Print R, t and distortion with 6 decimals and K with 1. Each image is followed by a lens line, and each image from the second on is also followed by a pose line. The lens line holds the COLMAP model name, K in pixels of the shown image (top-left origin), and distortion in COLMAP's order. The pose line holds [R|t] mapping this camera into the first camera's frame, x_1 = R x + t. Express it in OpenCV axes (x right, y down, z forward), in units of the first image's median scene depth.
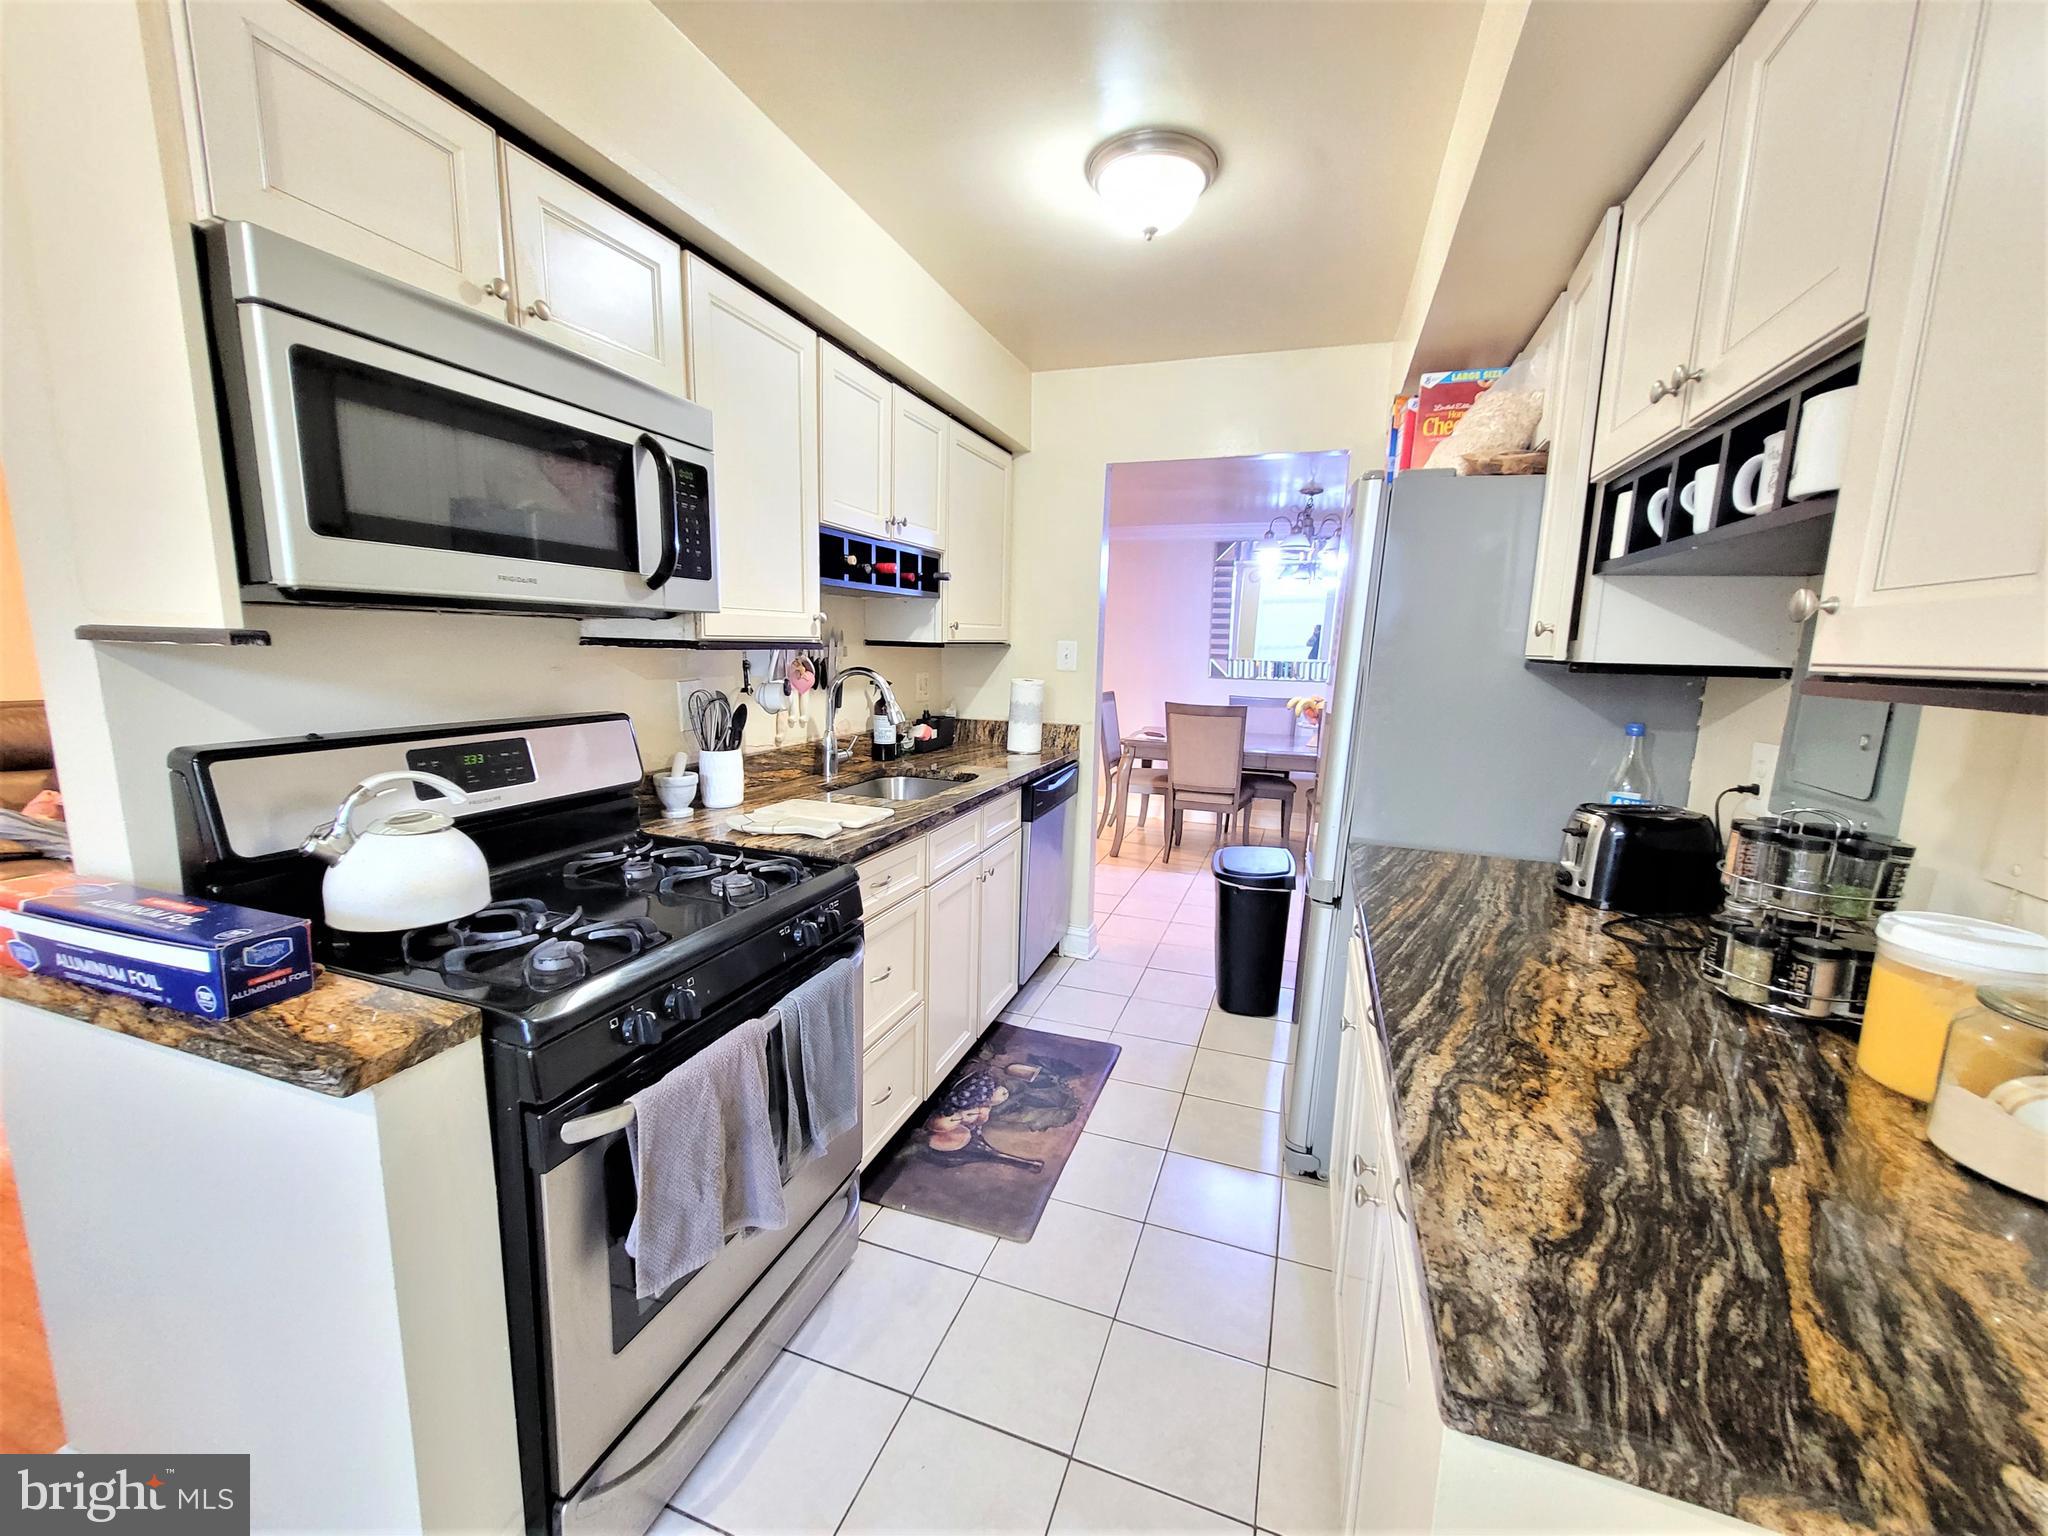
lens RADIAL K [[807.1, 0, 1028.6], [0, 807.1, 770.5], [0, 0, 1]] dist [0.008153, -0.001469]
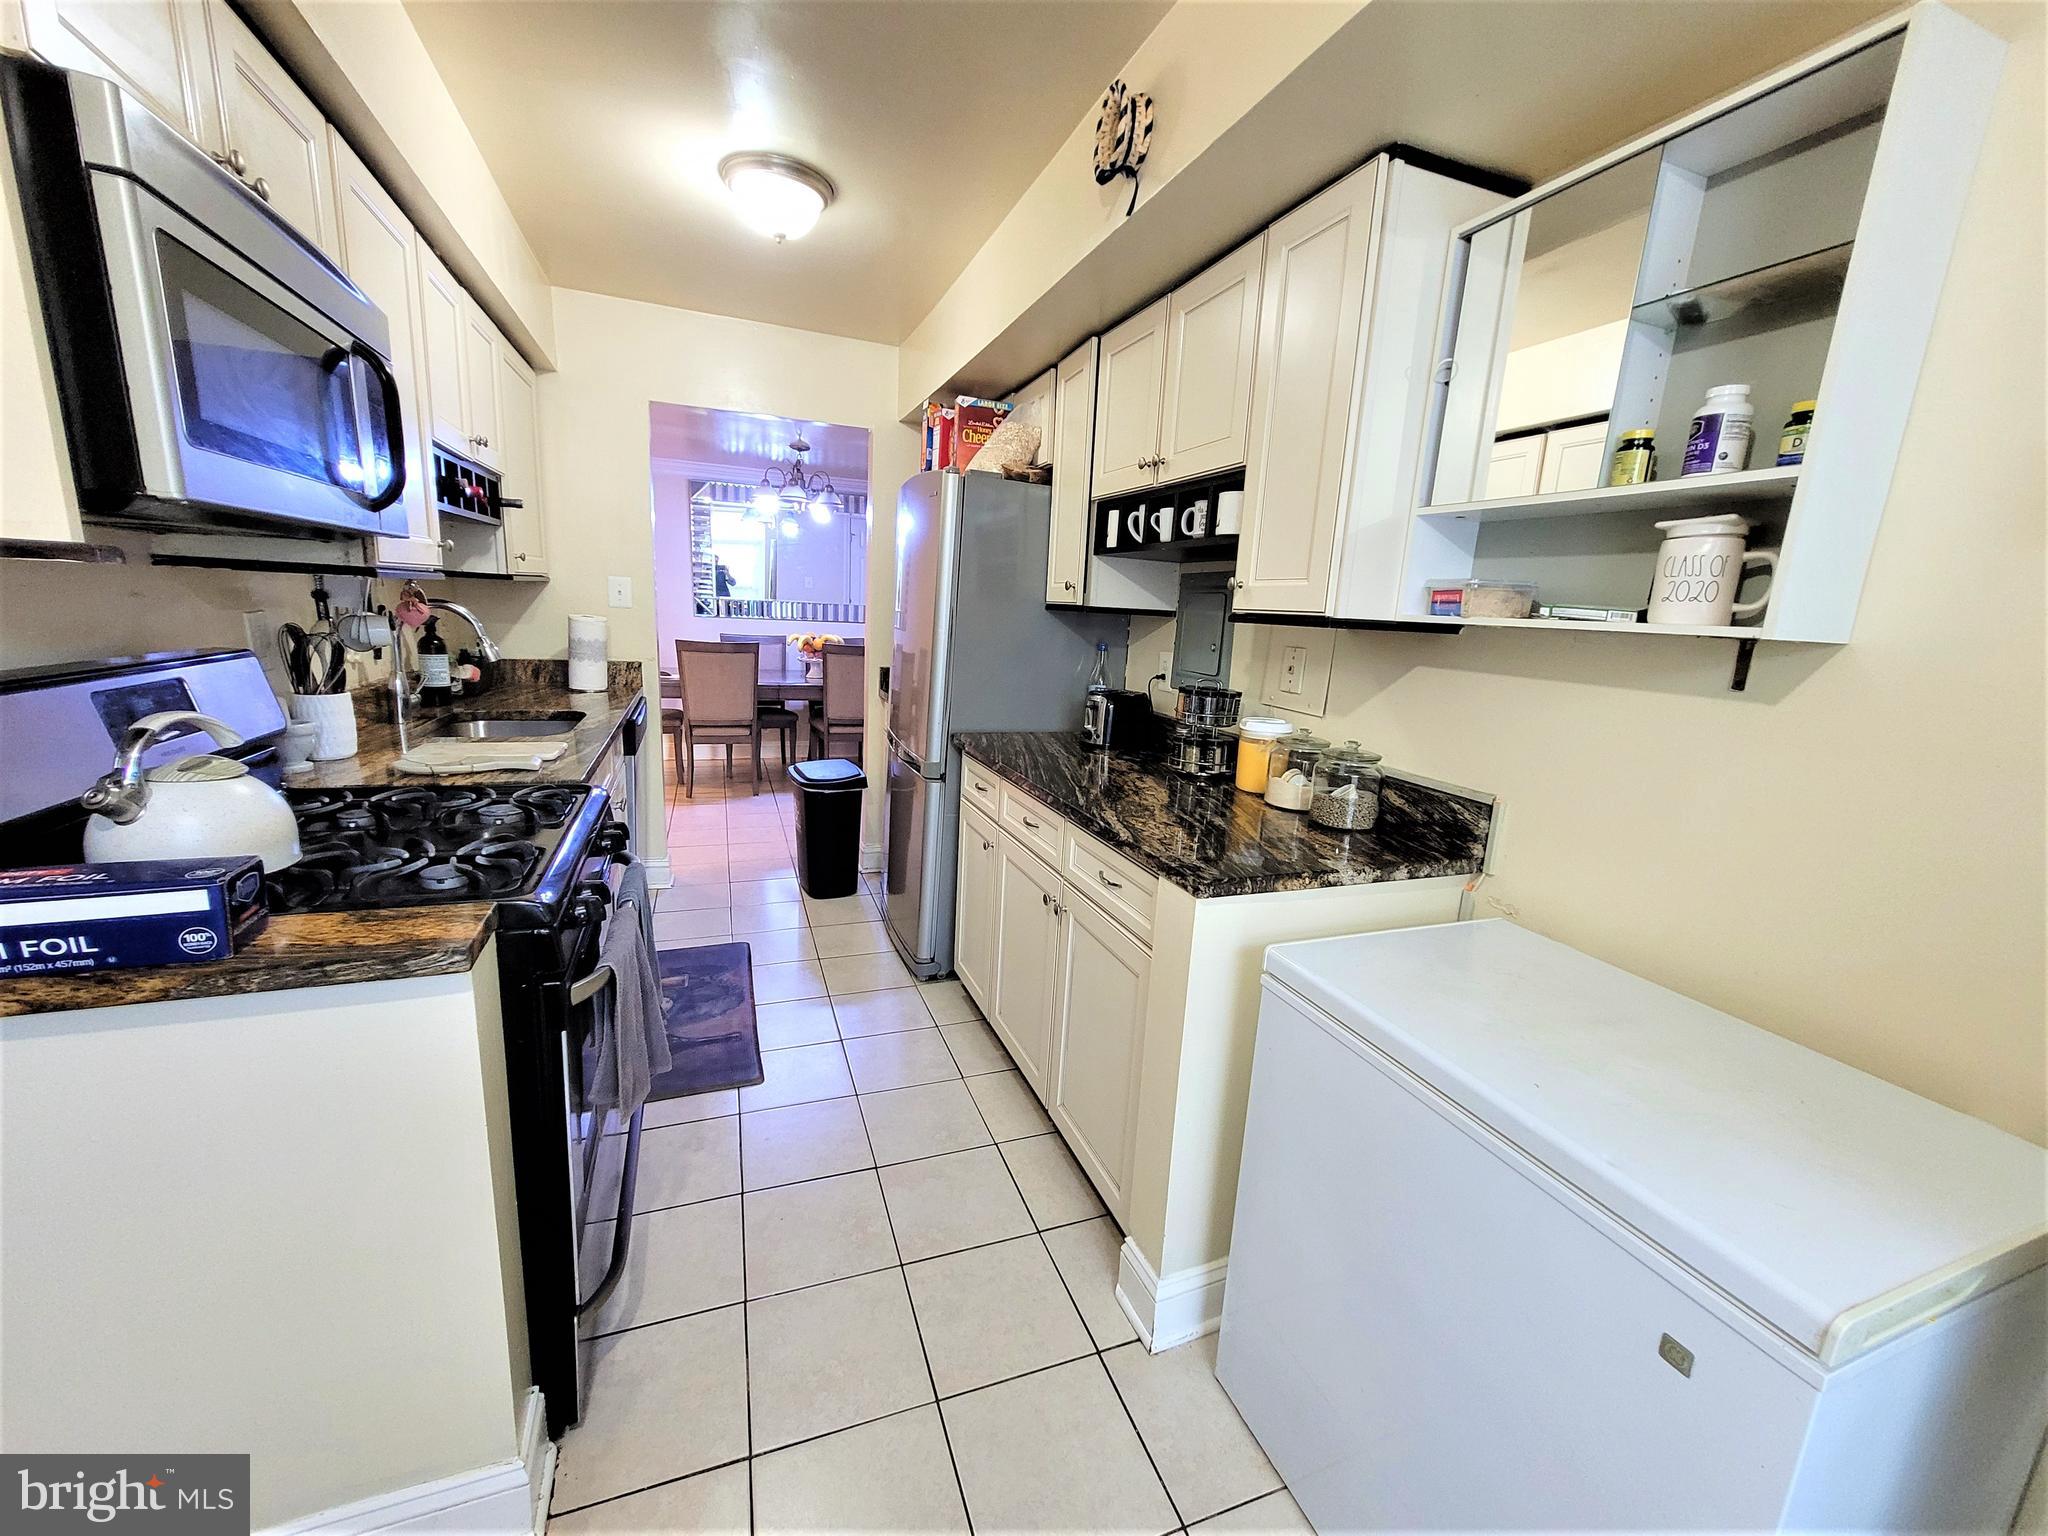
lens RADIAL K [[807.1, 0, 1029.2], [0, 807.1, 768.7], [0, 0, 1]] dist [0.008153, -0.001469]
pose [[0.761465, -0.113407, 0.638208, -0.531338], [0.069031, 0.993165, 0.094118, 0.036039], [-0.644519, -0.027611, 0.764089, -0.219306]]
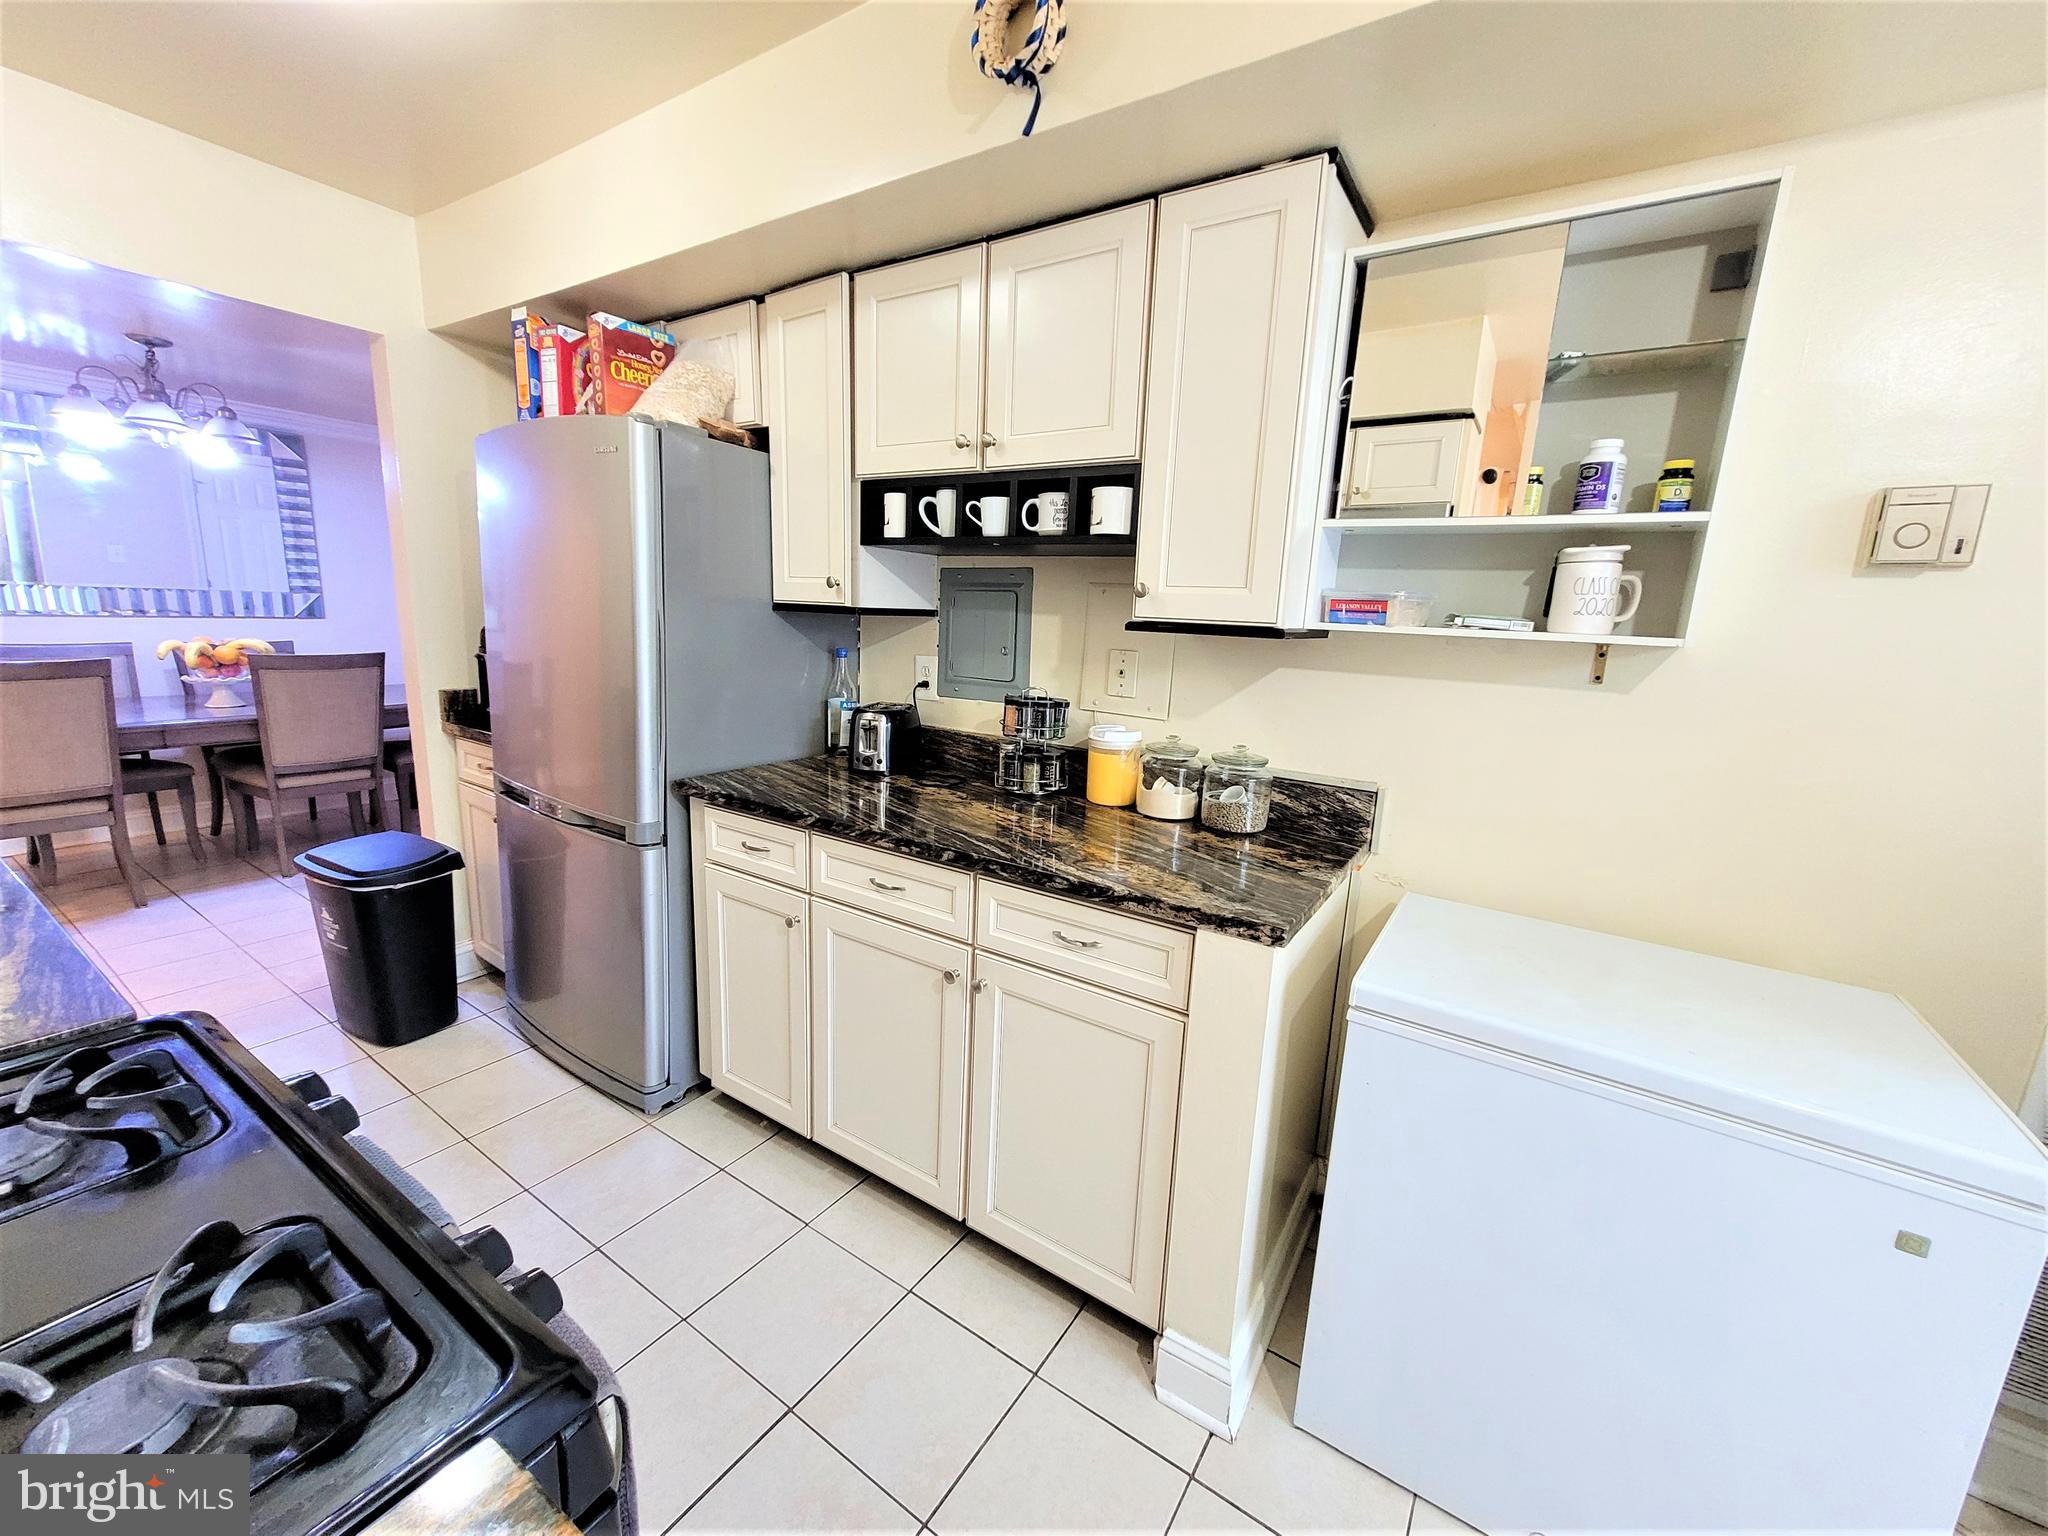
lens RADIAL K [[807.1, 0, 1028.0], [0, 807.1, 770.1], [0, 0, 1]] dist [0.008153, -0.001469]
pose [[0.241523, -0.205440, 0.948399, -0.630031], [0.116516, 0.976402, 0.181833, -0.078176], [-0.963375, 0.066587, 0.259761, 0.371298]]
